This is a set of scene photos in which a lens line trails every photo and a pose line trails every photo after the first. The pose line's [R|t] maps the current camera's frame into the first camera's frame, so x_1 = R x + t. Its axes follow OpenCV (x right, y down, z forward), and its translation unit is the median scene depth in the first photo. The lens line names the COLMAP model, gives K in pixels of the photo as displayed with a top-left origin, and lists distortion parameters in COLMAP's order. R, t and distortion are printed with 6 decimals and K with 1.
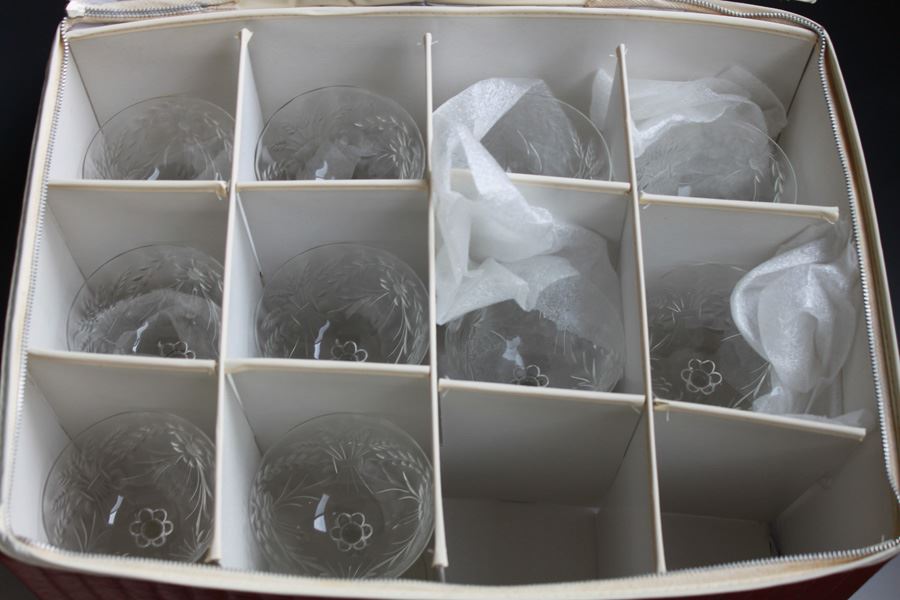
lens RADIAL K [[1451.6, 0, 450.0], [0, 1451.6, 300.0], [0, 0, 1]] dist [0.002995, 0.060274]
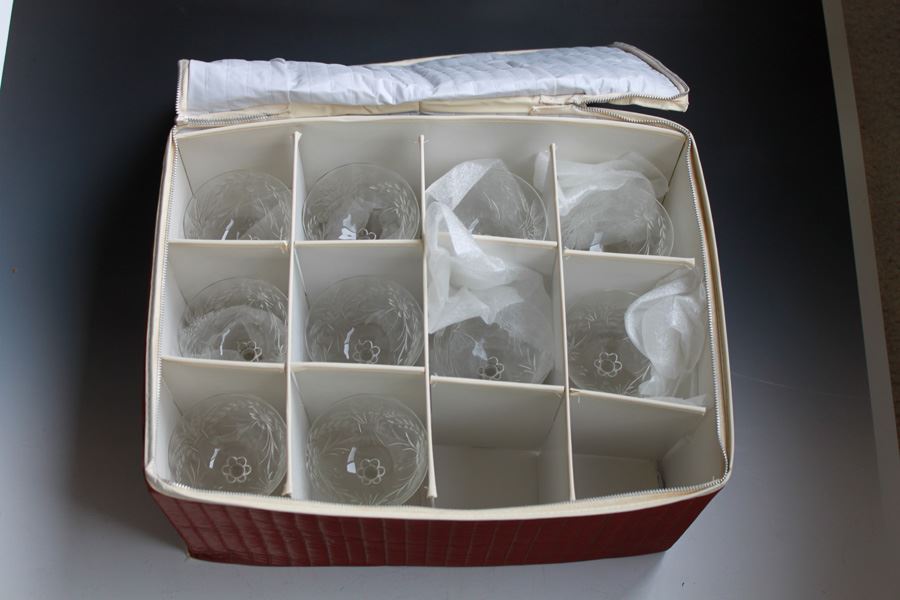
lens RADIAL K [[1354.7, 0, 450.0], [0, 1354.7, 300.0], [0, 0, 1]] dist [0.001964, -0.000202]
pose [[0.999866, -0.001366, 0.016342, -0.009299], [0.000474, 0.998515, 0.054480, -0.092898], [-0.016392, -0.054465, 0.998381, -0.383506]]
